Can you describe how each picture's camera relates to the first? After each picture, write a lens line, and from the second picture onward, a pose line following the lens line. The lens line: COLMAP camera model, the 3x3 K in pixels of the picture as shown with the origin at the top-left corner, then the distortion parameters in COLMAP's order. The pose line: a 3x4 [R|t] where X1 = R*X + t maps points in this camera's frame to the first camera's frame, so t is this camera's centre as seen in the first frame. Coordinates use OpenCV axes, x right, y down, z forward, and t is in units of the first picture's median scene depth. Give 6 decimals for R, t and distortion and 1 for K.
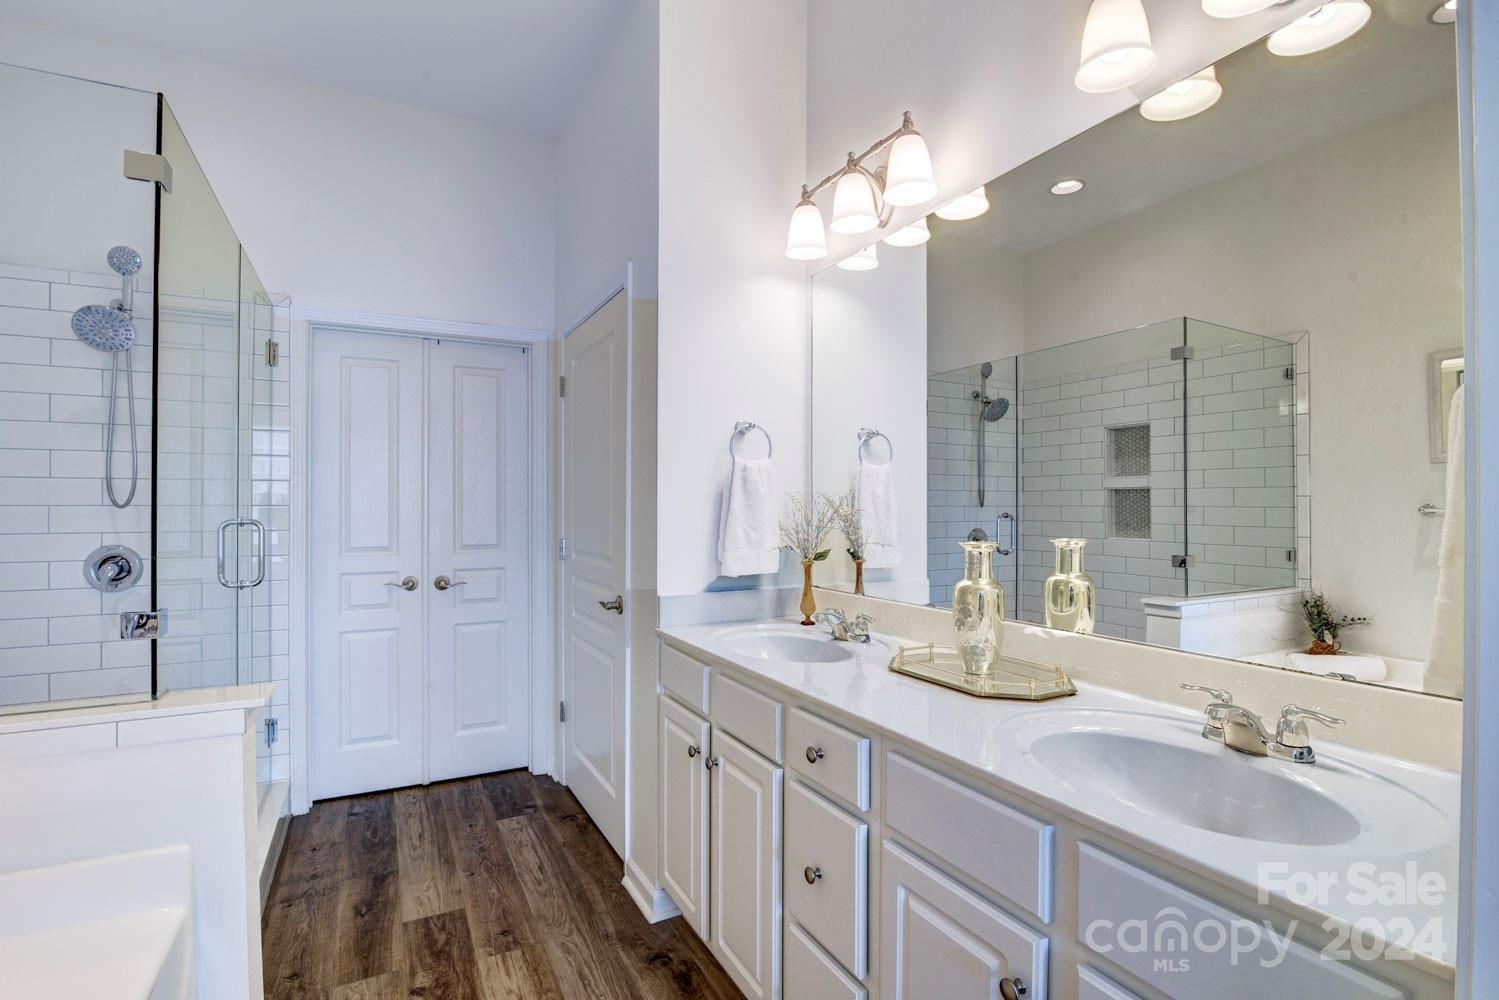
lens RADIAL K [[690.8, 0, 736.8], [0, 690.8, 508.9], [0, 0, 1]] dist [-0.016473, 0.000575]
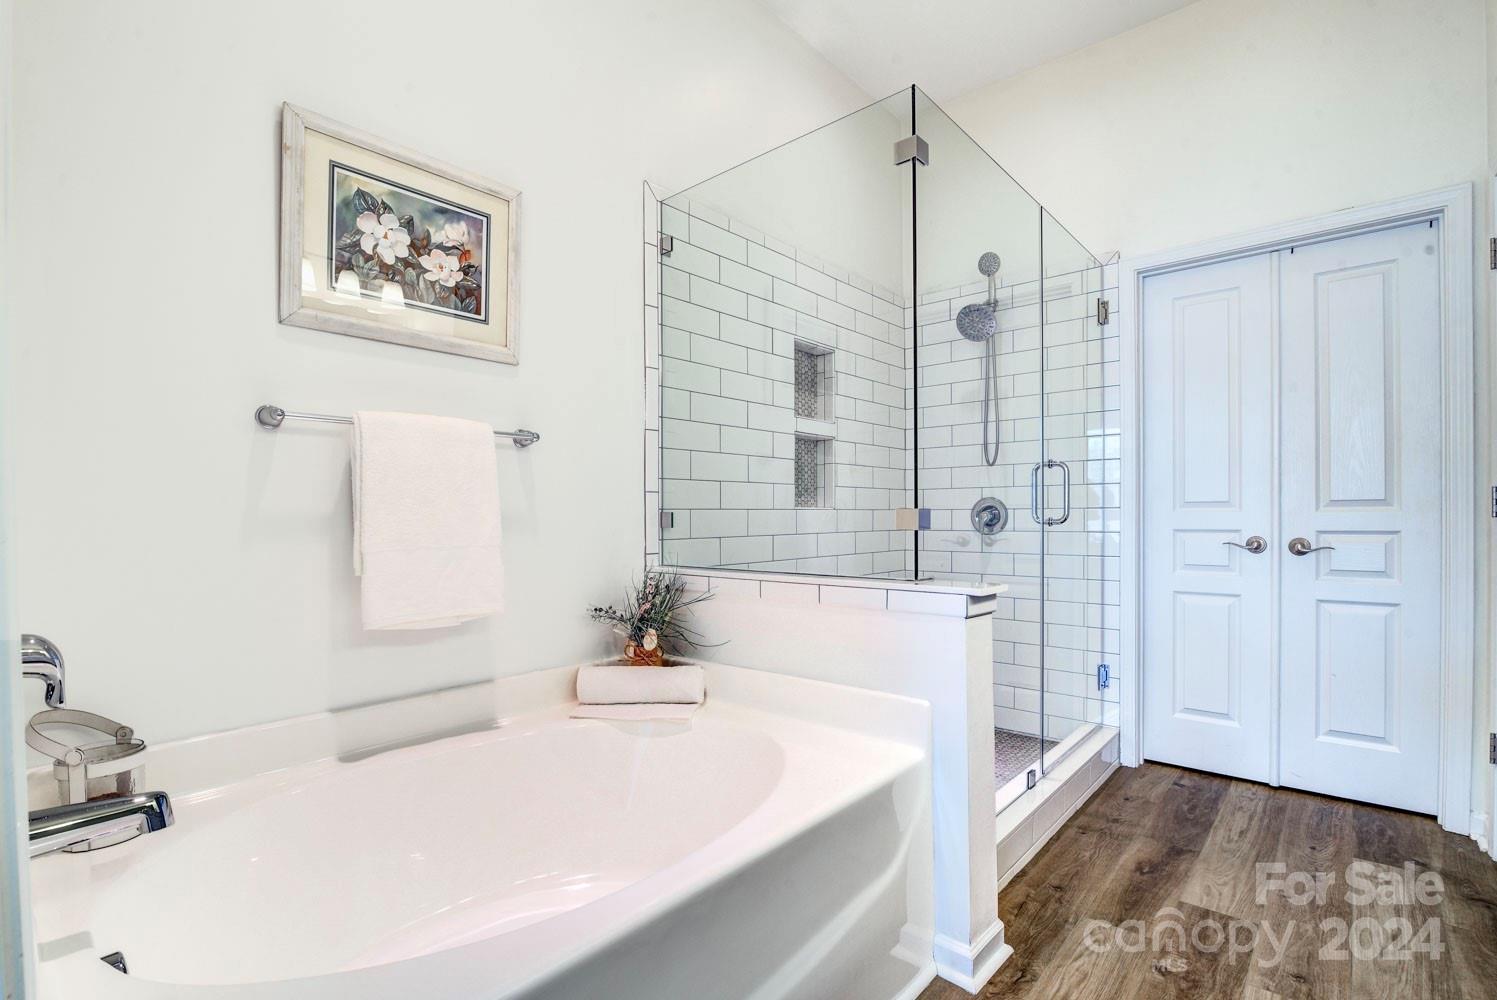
lens RADIAL K [[689.9, 0, 742.6], [0, 689.9, 511.6], [0, 0, 1]] dist [-0.016473, 0.000575]
pose [[0.378777, 0.004979, -0.925475, 0.078920], [0.008084, 0.999930, 0.008688, 0.064262], [0.925453, -0.010772, 0.378710, 0.106790]]
